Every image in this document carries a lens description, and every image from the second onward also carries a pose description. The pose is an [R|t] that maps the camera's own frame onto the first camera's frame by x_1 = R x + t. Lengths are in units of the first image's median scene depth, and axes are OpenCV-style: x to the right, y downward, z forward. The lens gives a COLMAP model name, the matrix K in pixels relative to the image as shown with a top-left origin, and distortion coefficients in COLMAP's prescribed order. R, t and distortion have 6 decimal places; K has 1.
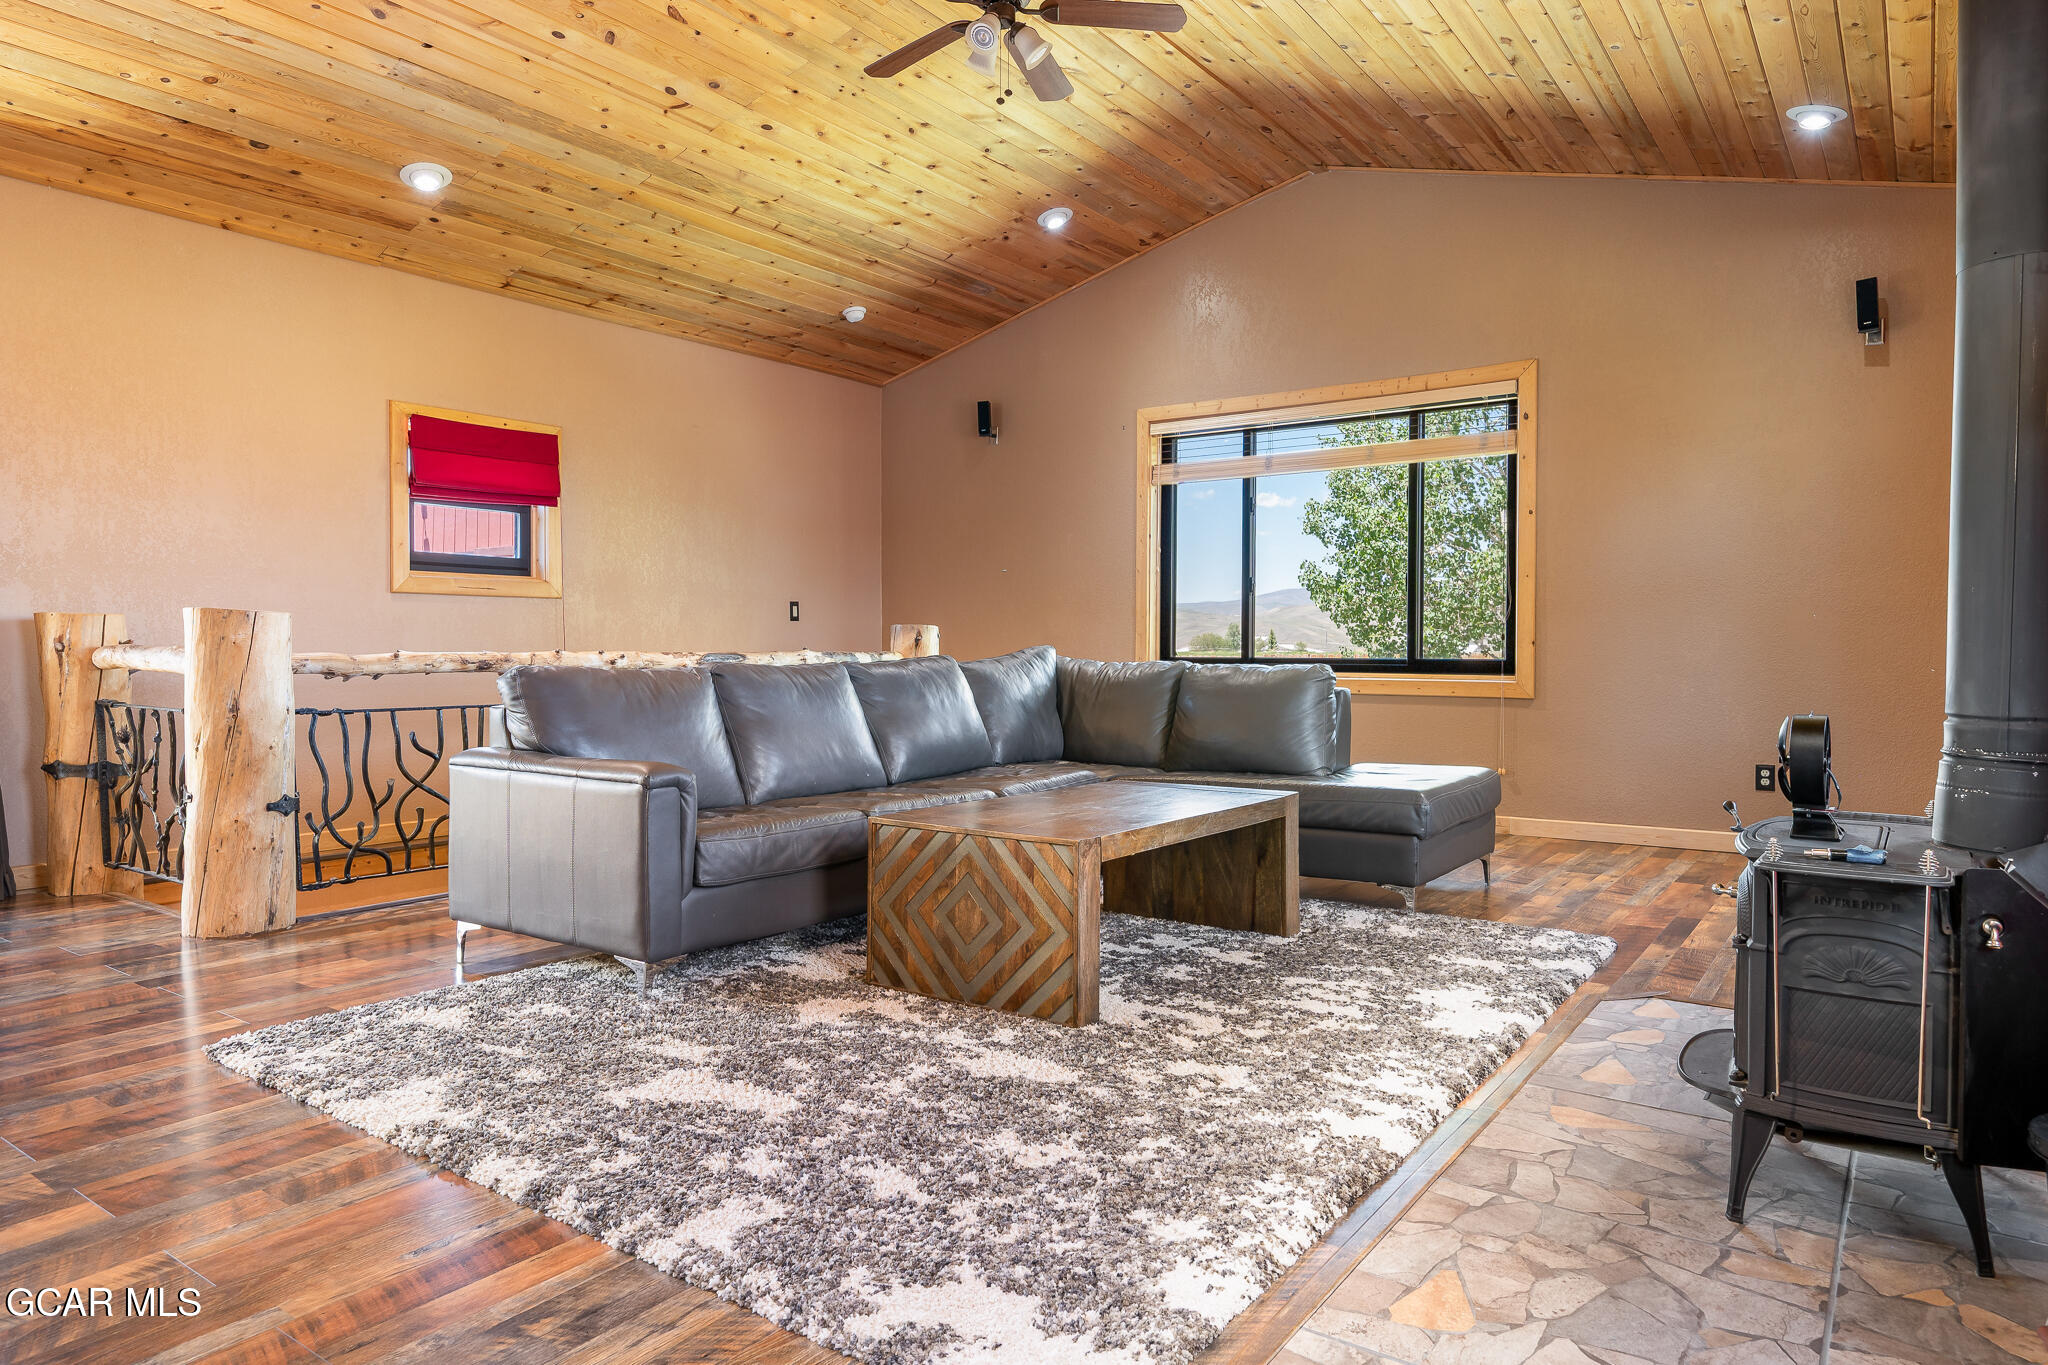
lens RADIAL K [[1279.0, 0, 1016.1], [0, 1279.0, 657.7], [0, 0, 1]] dist [-0.002274, -0.002074]
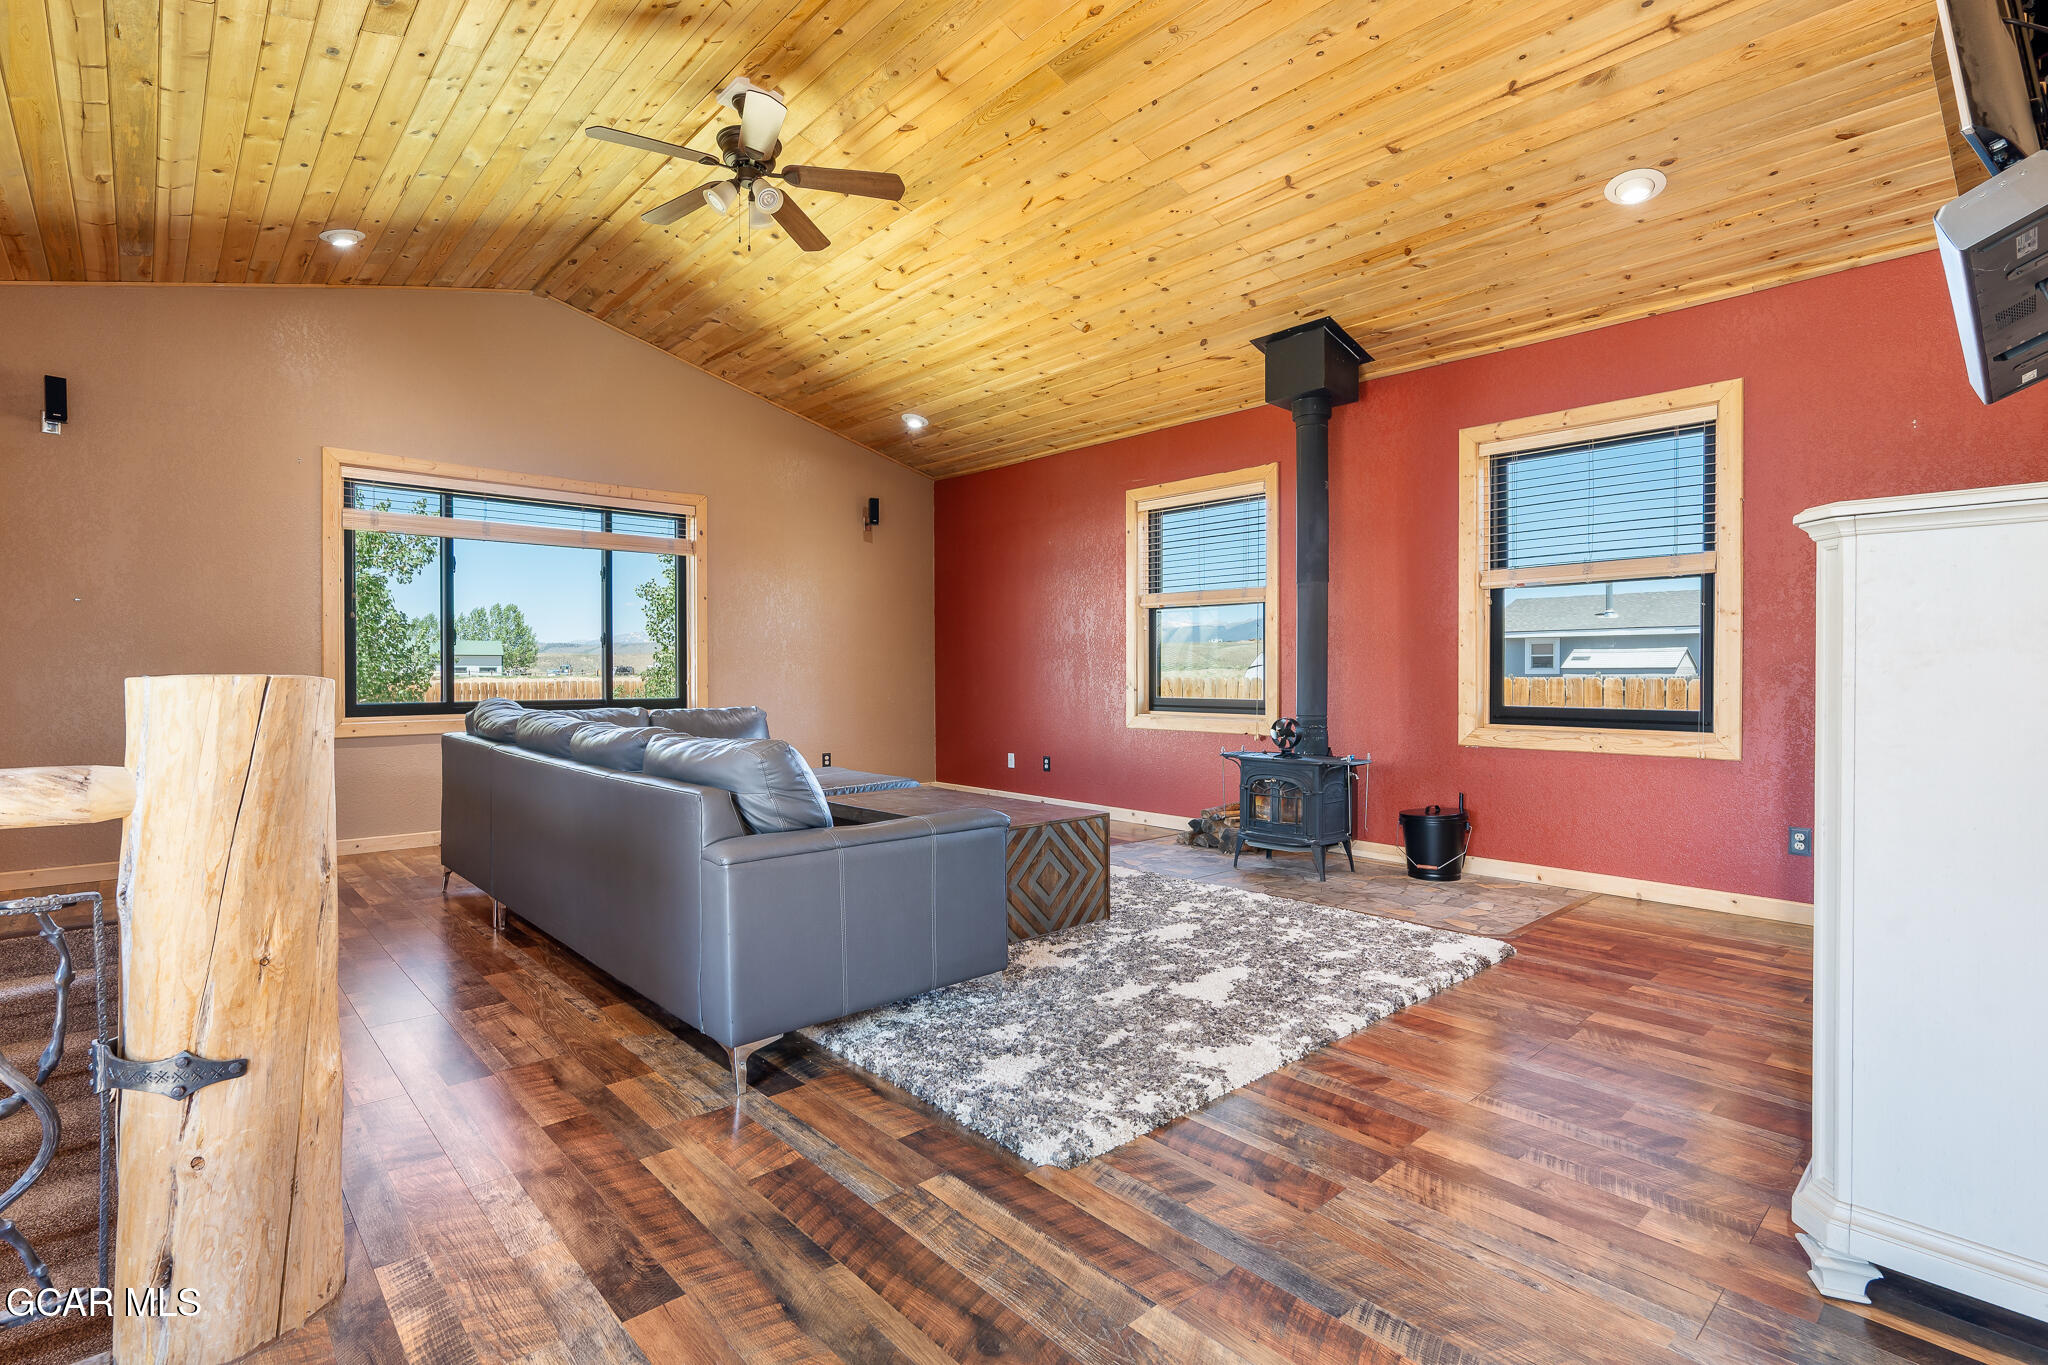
lens RADIAL K [[966.0, 0, 1024.0], [0, 966.0, 682.5], [0, 0, 1]] dist [0.000013, -0.000431]
pose [[0.190616, -0.013456, 0.981572, -1.261666], [0.008150, 0.999893, 0.012124, -0.053532], [-0.981631, 0.005689, 0.190706, 0.844419]]
